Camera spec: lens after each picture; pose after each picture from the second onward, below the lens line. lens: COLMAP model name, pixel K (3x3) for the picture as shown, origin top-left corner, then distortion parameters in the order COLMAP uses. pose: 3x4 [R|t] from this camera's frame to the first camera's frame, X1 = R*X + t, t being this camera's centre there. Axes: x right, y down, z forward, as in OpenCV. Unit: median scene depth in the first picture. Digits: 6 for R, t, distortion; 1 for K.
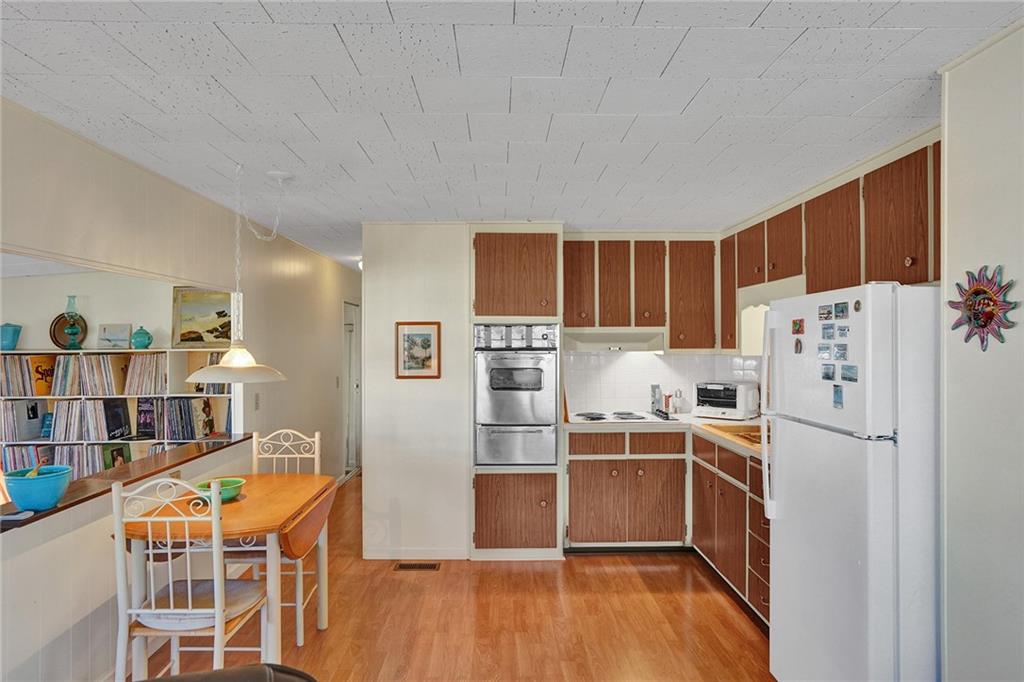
lens RADIAL K [[611.8, 0, 507.1], [0, 611.8, 341.1], [0, 0, 1]] dist [-0.019716, 0.013502]
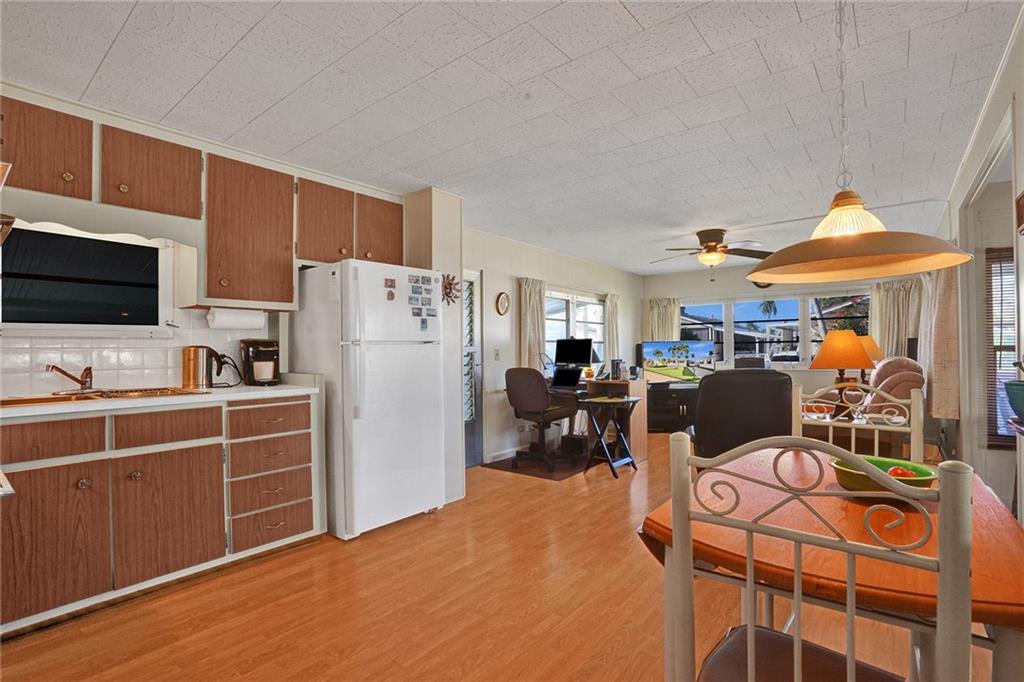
lens RADIAL K [[488.1, 0, 506.7], [0, 488.1, 341.9], [0, 0, 1]] dist [-0.049258, 0.017299]
pose [[-0.765489, 0.016686, 0.643233, -0.320775], [0.008175, 0.999835, -0.016209, 0.085533], [-0.643397, -0.007149, -0.765499, 0.996673]]
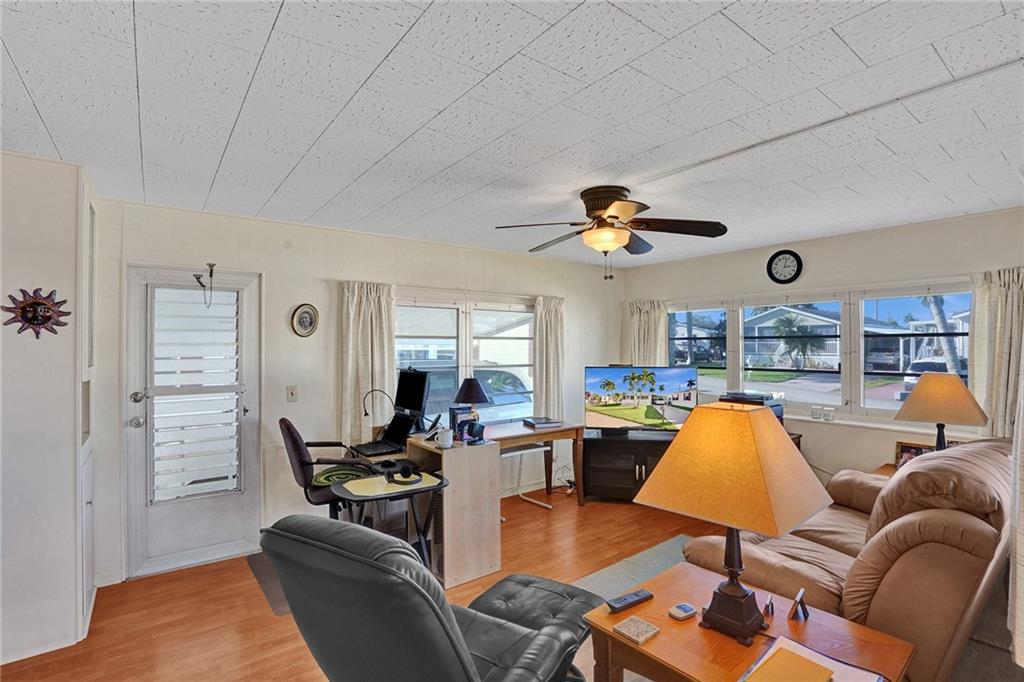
lens RADIAL K [[488.1, 0, 506.5], [0, 488.1, 339.1], [0, 0, 1]] dist [-0.049258, 0.017299]
pose [[-0.584201, 0.006194, 0.811585, -0.414662], [0.000617, 0.999974, -0.007188, 0.011248], [-0.811609, -0.003699, -0.584190, 0.283955]]
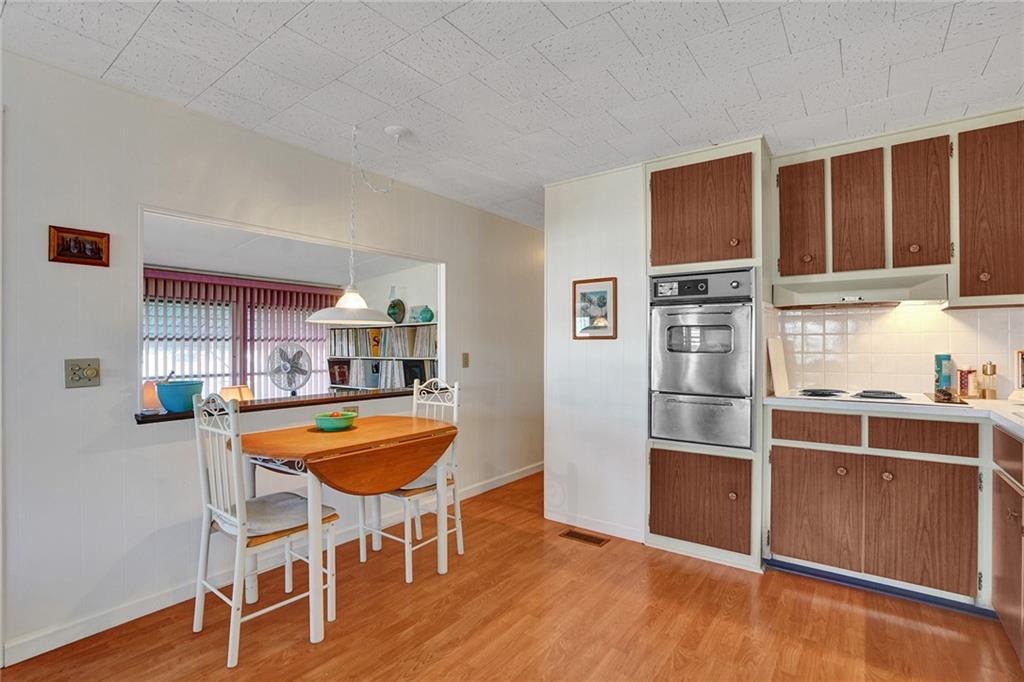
lens RADIAL K [[488.1, 0, 508.8], [0, 488.1, 343.6], [0, 0, 1]] dist [-0.049258, 0.017299]
pose [[0.791687, -0.000132, -0.610927, 0.208432], [-0.000468, 1.000000, -0.000822, 0.068556], [0.610926, 0.000936, 0.791687, 0.325626]]
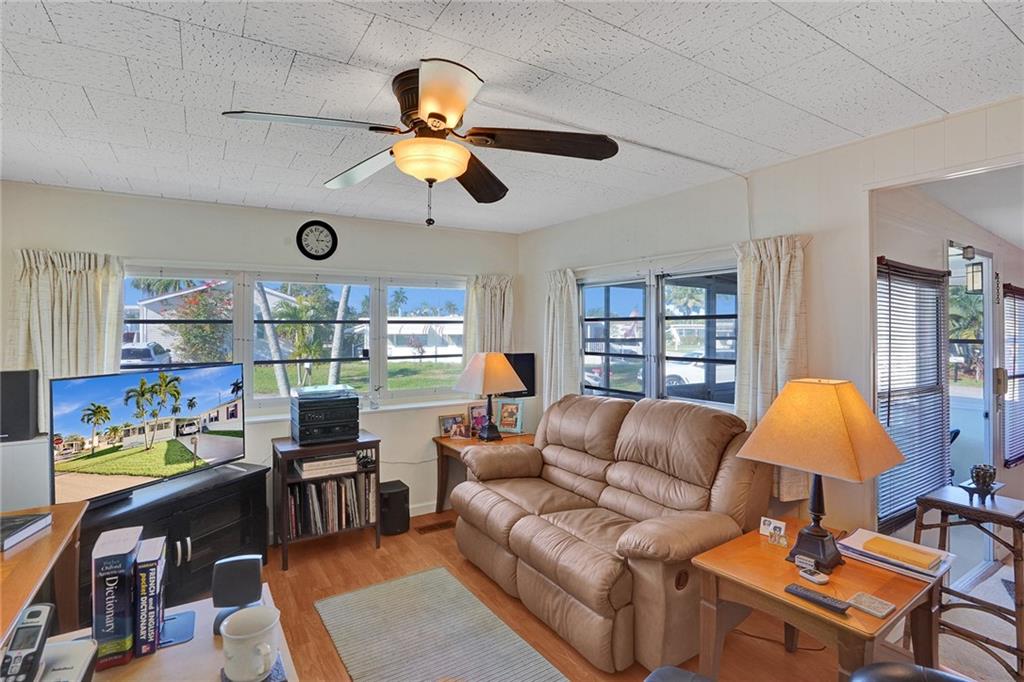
lens RADIAL K [[508.2, 0, 520.1], [0, 508.2, 329.2], [0, 0, 1]] dist [-0.036643, 0.002925]
pose [[-0.845457, -0.000522, -0.534044, 0.215267], [-0.000168, 1.000000, -0.000712, 0.012267], [0.534044, -0.000513, -0.845456, 0.183666]]
